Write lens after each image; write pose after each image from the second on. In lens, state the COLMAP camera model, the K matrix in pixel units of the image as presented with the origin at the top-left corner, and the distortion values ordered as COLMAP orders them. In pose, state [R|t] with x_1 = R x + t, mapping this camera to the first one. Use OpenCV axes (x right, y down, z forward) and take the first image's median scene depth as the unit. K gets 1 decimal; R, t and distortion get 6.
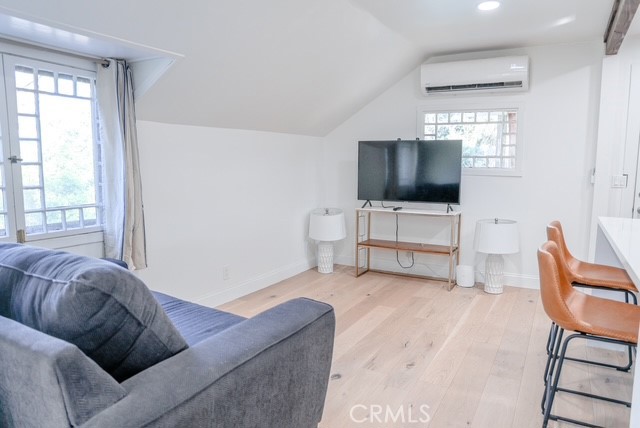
lens RADIAL K [[436.1, 0, 320.0], [0, 436.1, 214.0], [0, 0, 1]] dist [-0.102962, 0.075973]
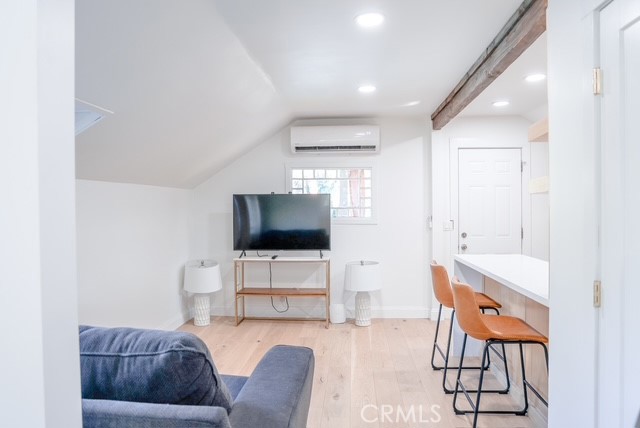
lens RADIAL K [[436.1, 0, 320.0], [0, 436.1, 214.0], [0, 0, 1]] dist [-0.102962, 0.075973]
pose [[0.906991, -0.014918, 0.420885, -0.167521], [0.059140, 0.993981, -0.092215, -0.012160], [-0.416976, 0.108529, 0.902415, -0.026930]]
